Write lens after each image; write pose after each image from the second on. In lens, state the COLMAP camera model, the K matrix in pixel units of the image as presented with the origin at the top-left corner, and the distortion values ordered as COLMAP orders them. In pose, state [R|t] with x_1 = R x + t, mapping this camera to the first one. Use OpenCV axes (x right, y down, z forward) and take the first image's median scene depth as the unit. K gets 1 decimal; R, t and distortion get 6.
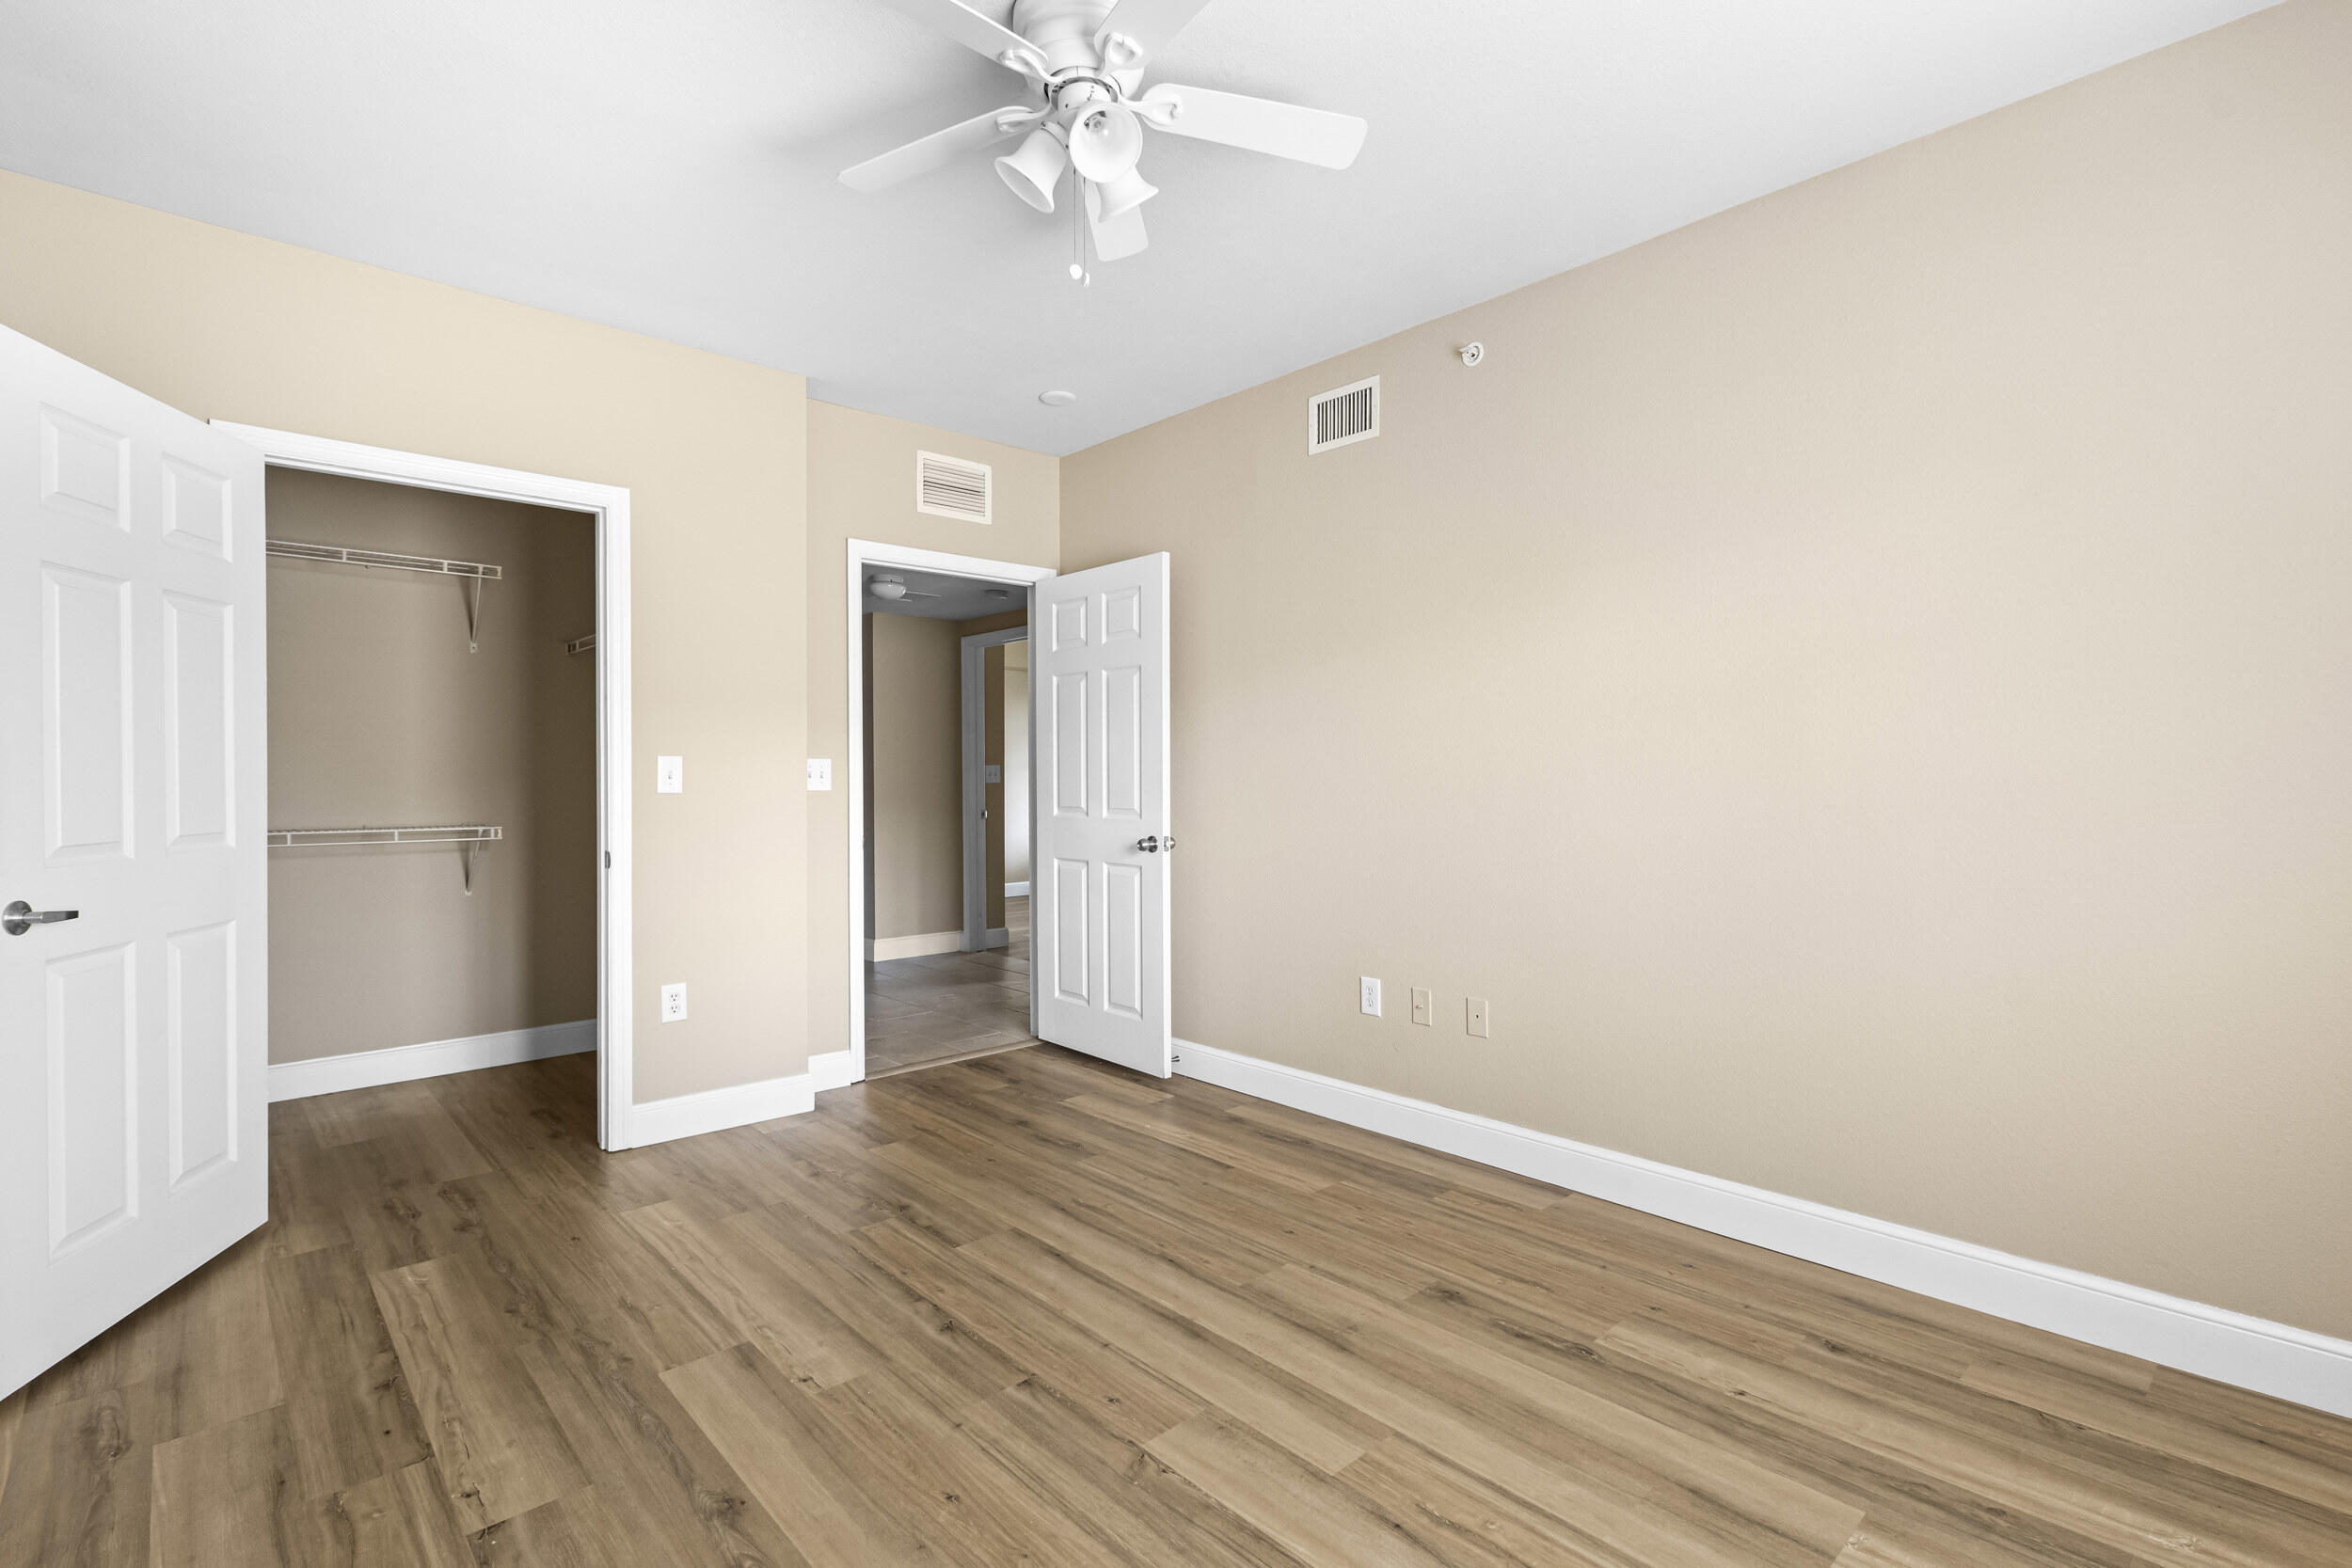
lens RADIAL K [[1077.6, 0, 1179.8], [0, 1077.6, 773.1], [0, 0, 1]] dist [0.009216, -0.003520]
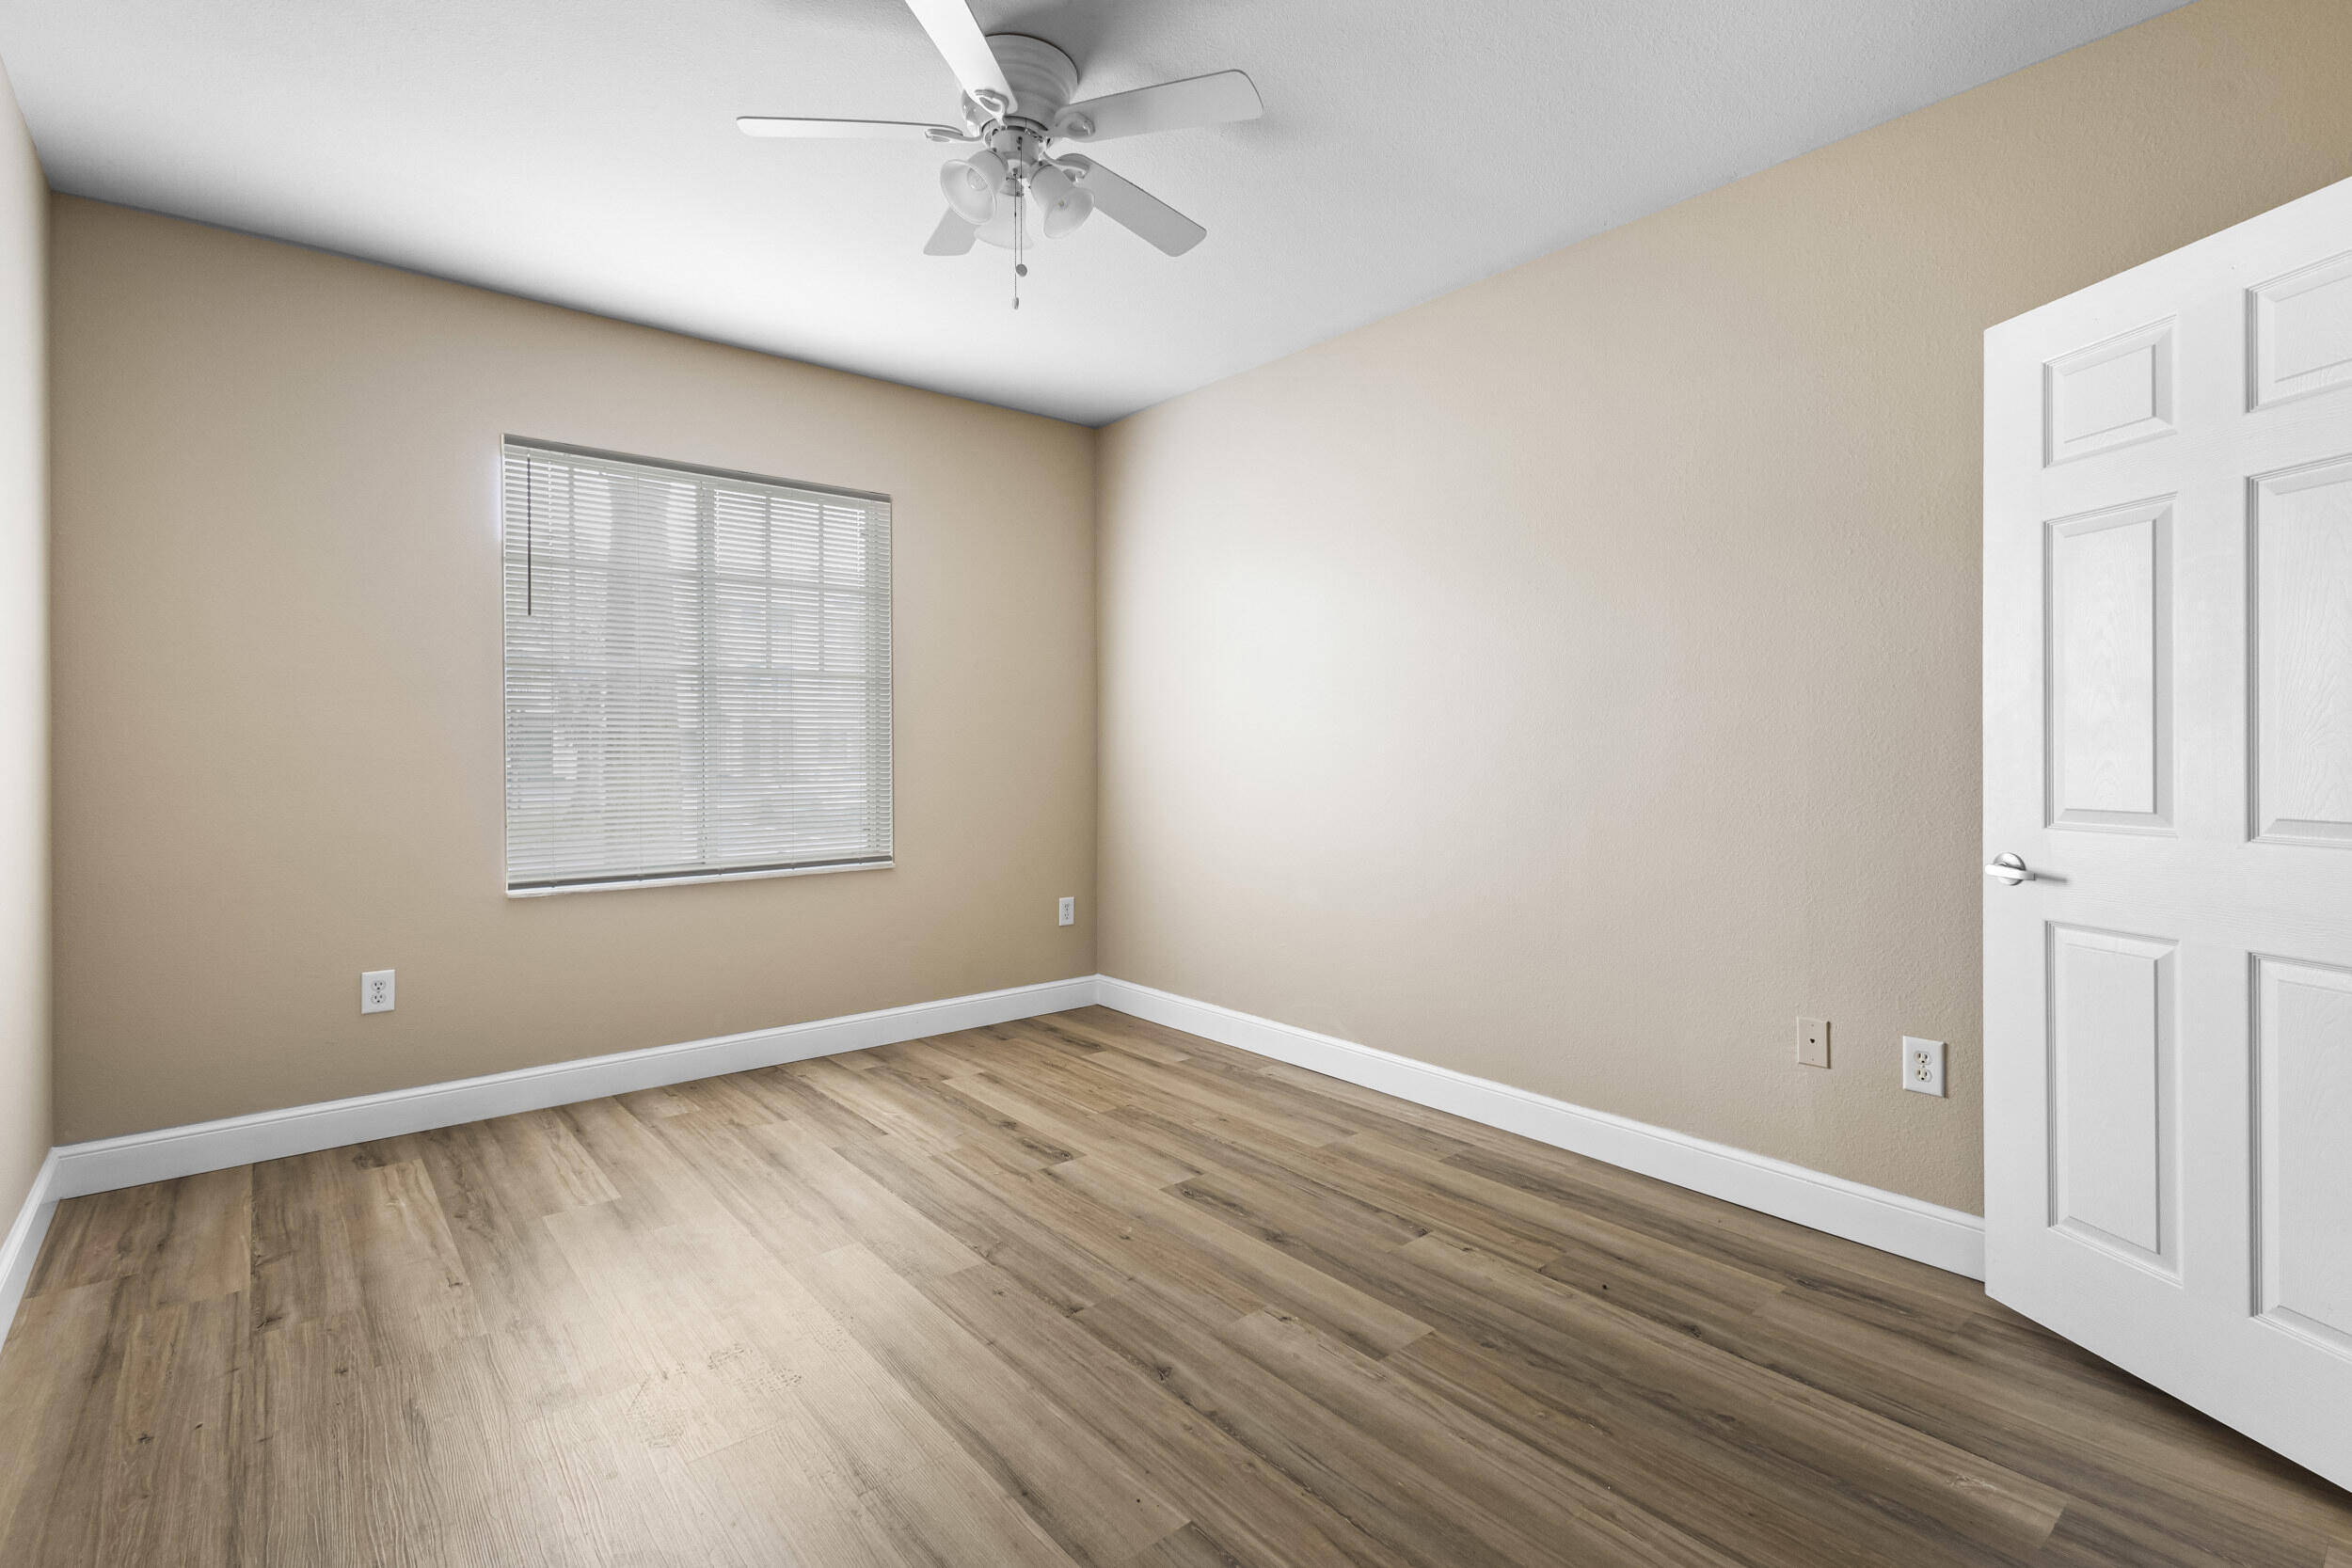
lens RADIAL K [[1077.6, 0, 1179.8], [0, 1077.6, 773.1], [0, 0, 1]] dist [0.009216, -0.003520]
pose [[-0.998903, 0.006430, 0.046376, -0.295973], [0.007467, 0.999725, 0.022219, 0.010076], [-0.046221, 0.022541, -0.998677, 2.030831]]
